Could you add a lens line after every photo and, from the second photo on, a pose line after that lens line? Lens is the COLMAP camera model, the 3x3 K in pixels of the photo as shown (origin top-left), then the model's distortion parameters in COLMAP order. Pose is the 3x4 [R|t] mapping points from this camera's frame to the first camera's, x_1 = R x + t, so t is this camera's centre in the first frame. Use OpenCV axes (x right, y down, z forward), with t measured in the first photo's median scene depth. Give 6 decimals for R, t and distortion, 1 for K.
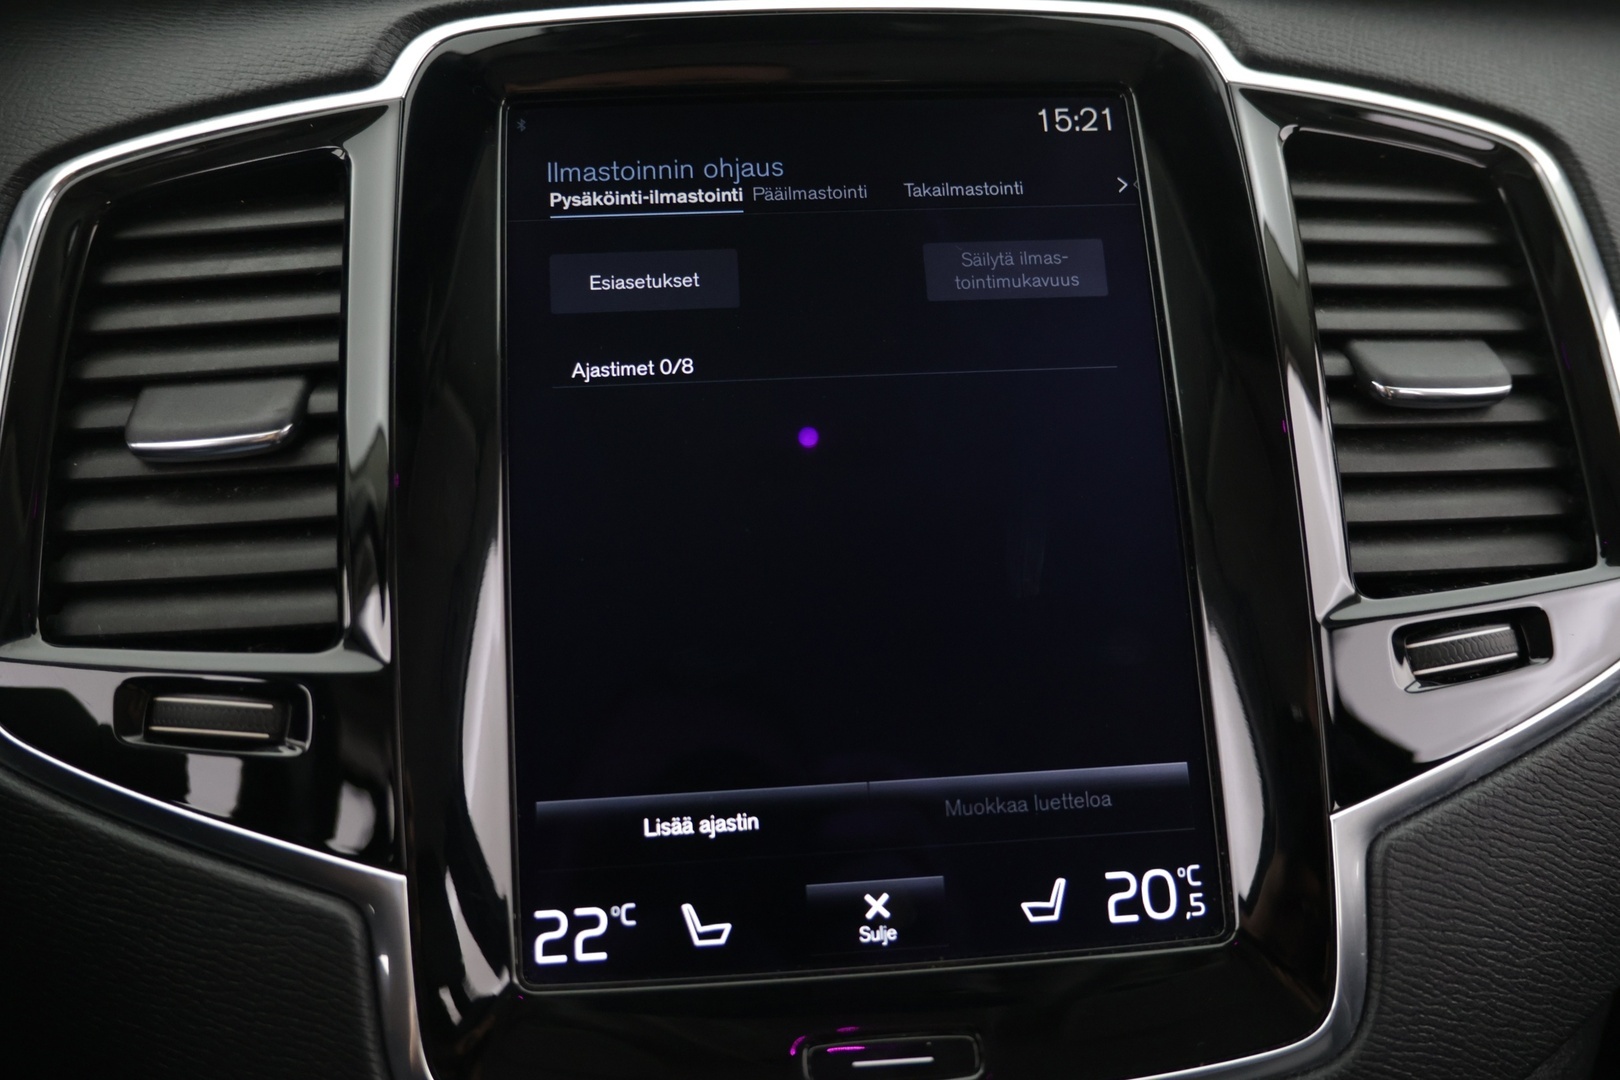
lens RADIAL K [[1363.4, 0, 810.0], [0, 1363.4, 540.0], [0, 0, 1]] dist [-0.006653, 0.003686]
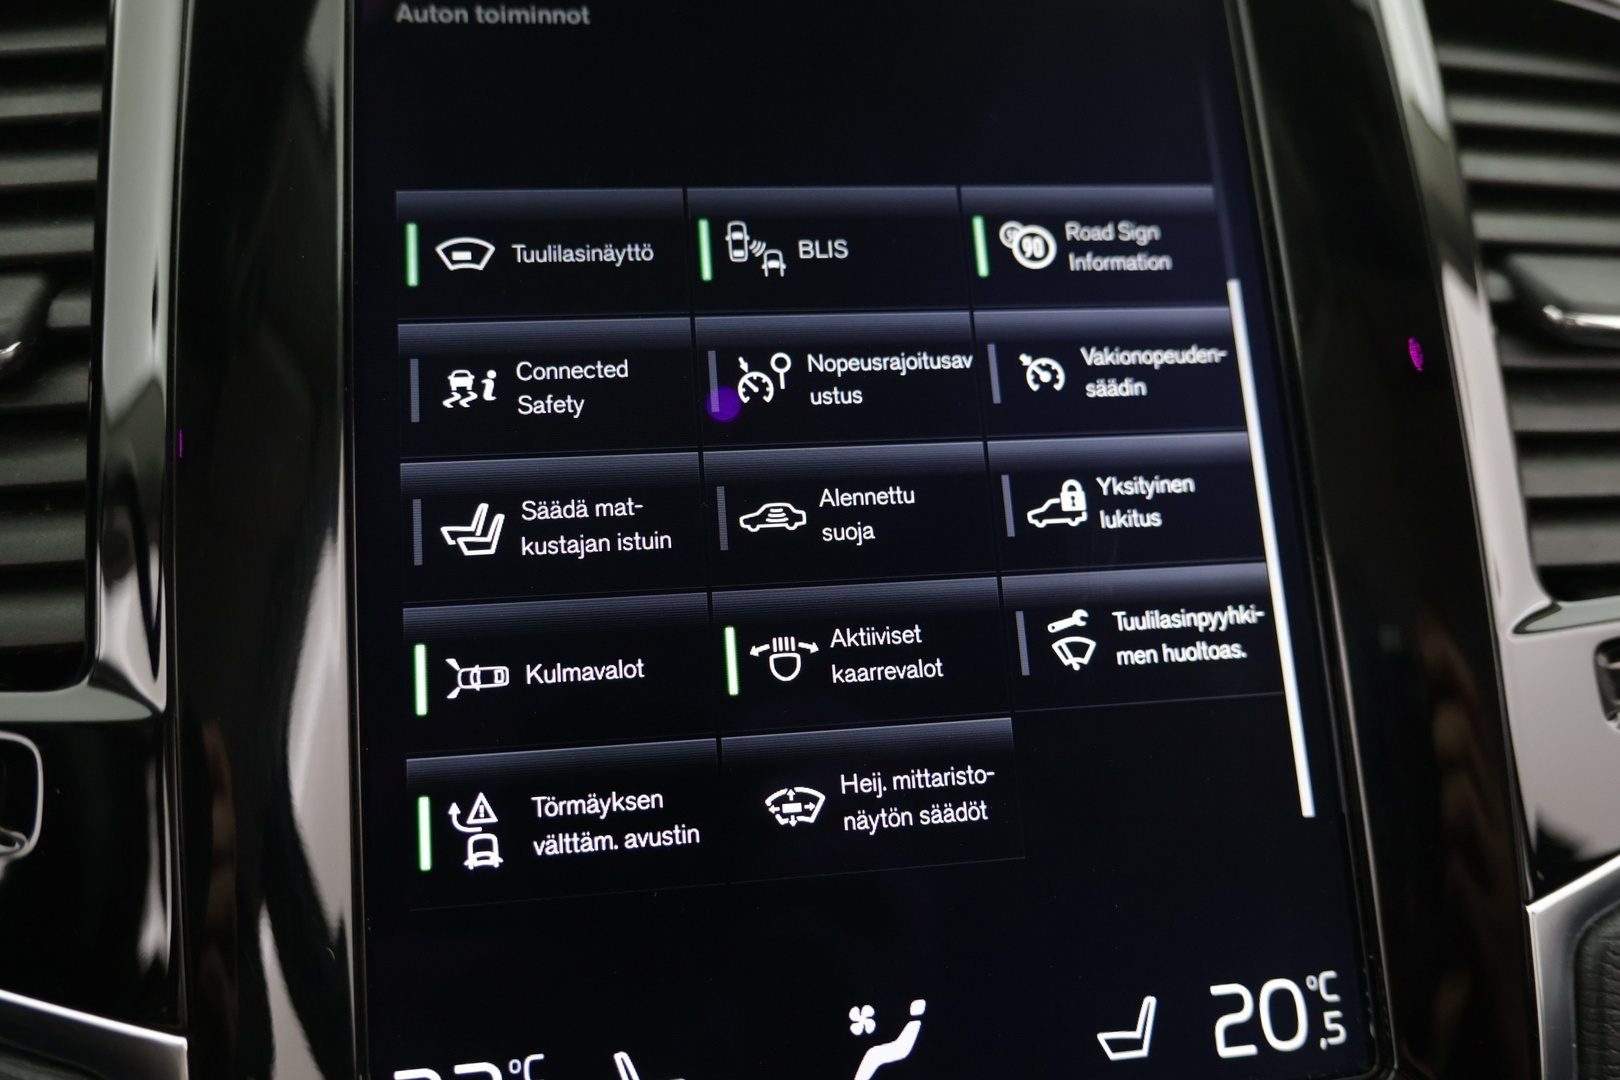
lens RADIAL K [[1343.4, 0, 810.0], [0, 1343.4, 540.0], [0, 0, 1]] dist [-0.001504, -0.006508]
pose [[0.996952, 0.001599, 0.078002, -0.047330], [-0.003081, 0.999817, 0.018892, -0.002486], [-0.077958, -0.019074, 0.996774, 0.316391]]
